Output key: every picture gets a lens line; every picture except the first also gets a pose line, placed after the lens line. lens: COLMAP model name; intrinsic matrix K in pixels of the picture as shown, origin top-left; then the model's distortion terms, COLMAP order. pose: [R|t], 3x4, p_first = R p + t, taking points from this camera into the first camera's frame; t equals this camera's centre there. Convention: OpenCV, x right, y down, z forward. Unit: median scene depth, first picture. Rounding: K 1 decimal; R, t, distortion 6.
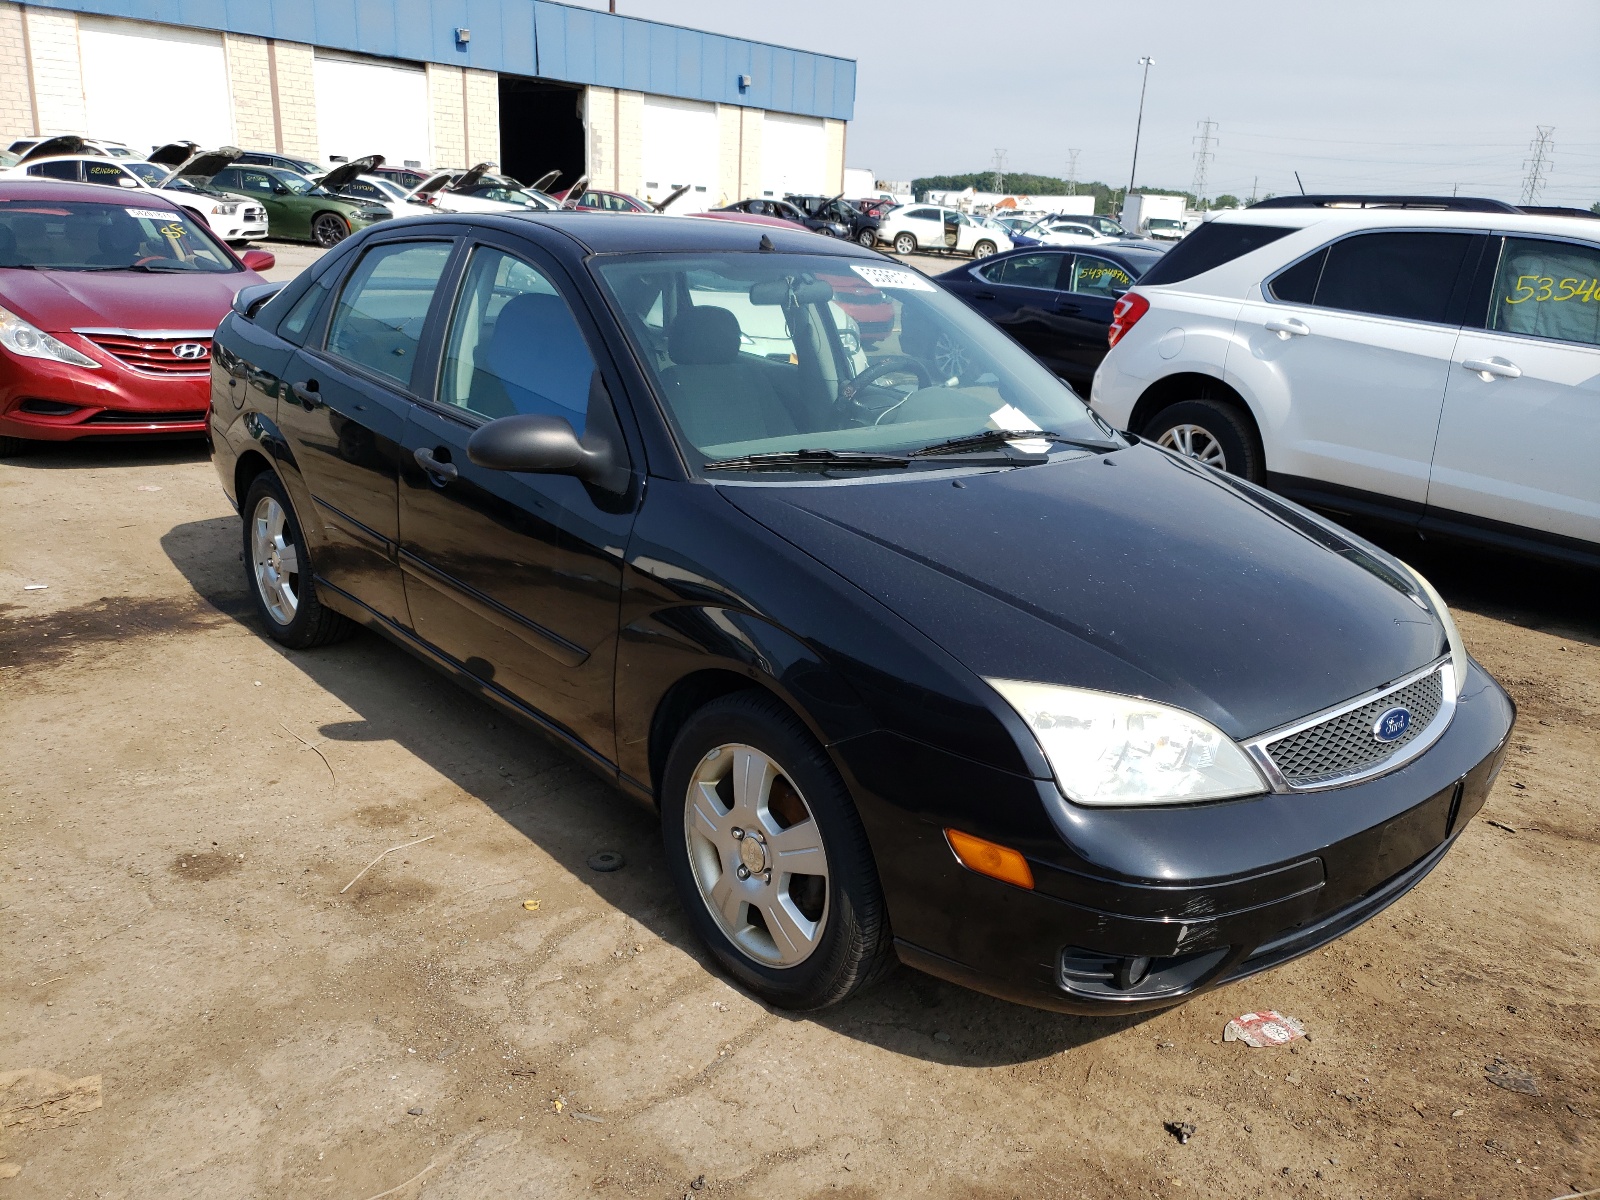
lens RADIAL K [[1226.5, 0, 799.3], [0, 1226.5, 598.1], [0, 0, 1]] dist [-0.013245, -0.004247]
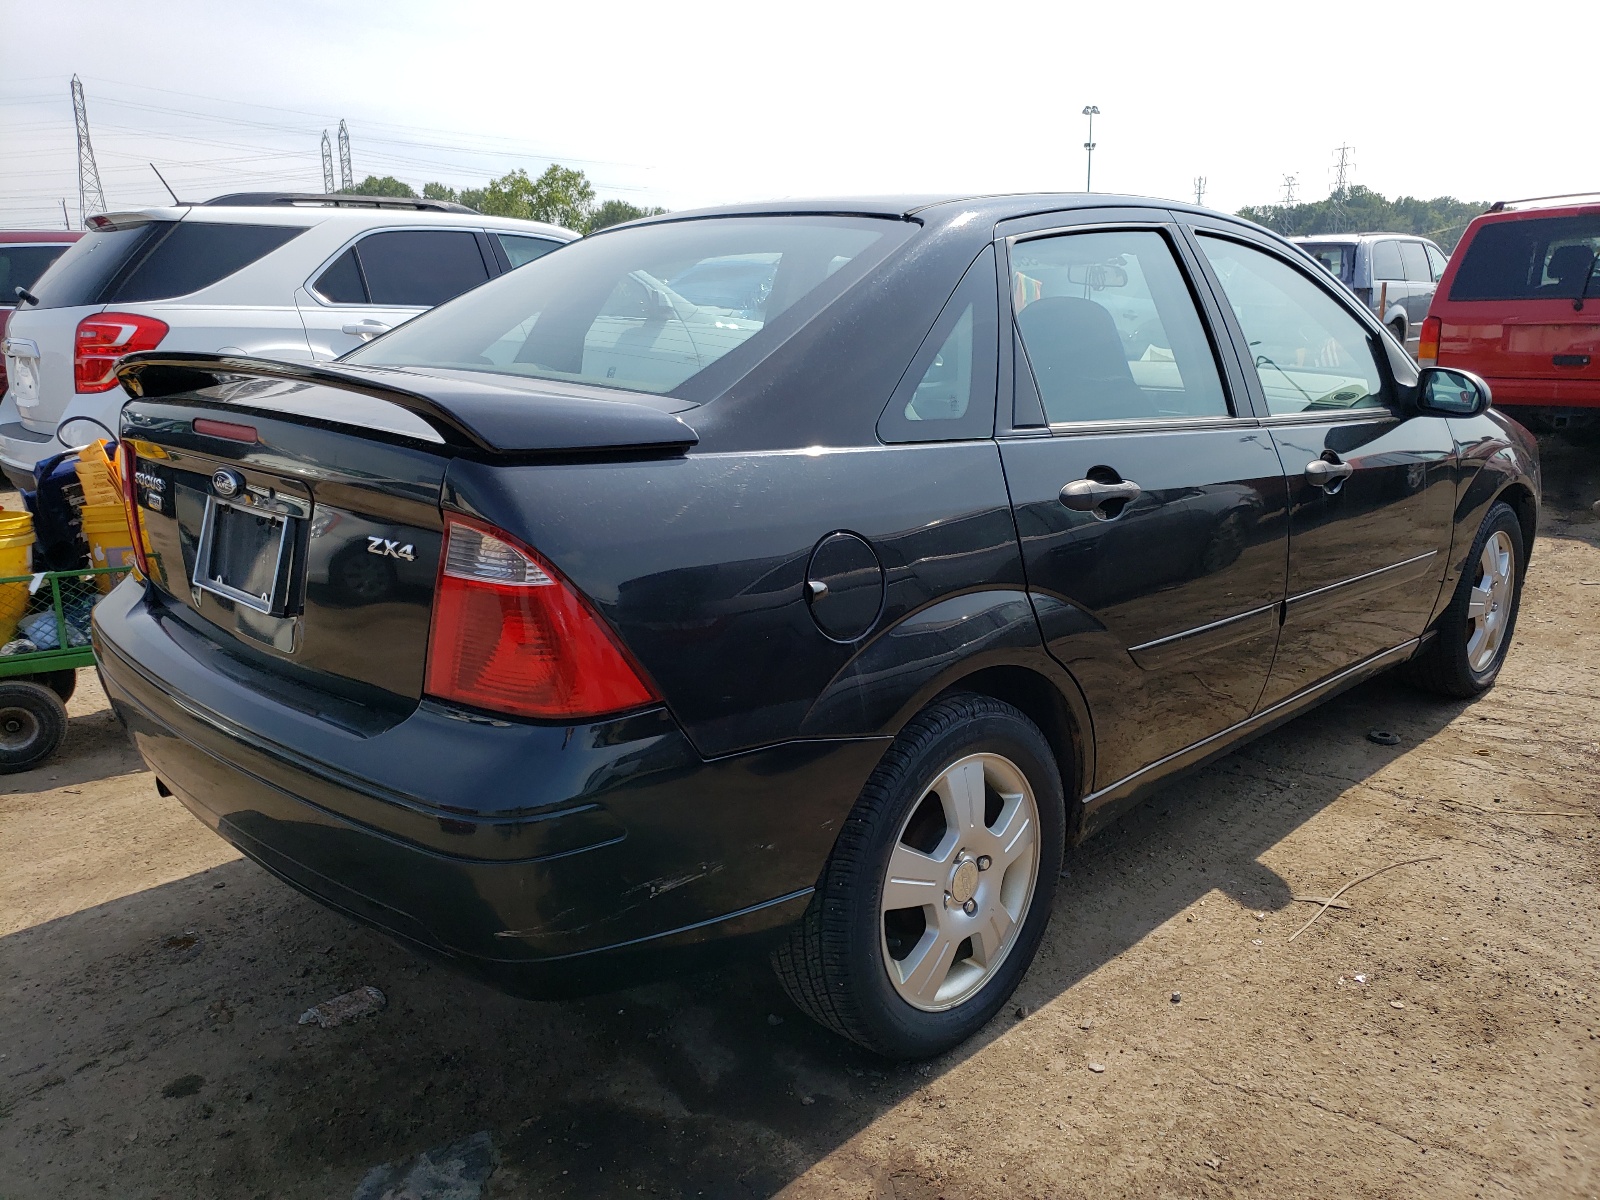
lens RADIAL K [[1226.5, 0, 801.3], [0, 1226.5, 597.9], [0, 0, 1]] dist [-0.013245, -0.004247]
pose [[-0.064278, -0.265267, 0.962030, -0.820670], [0.283083, 0.919577, 0.272475, -0.263903], [-0.956939, 0.289849, 0.015984, 0.989216]]
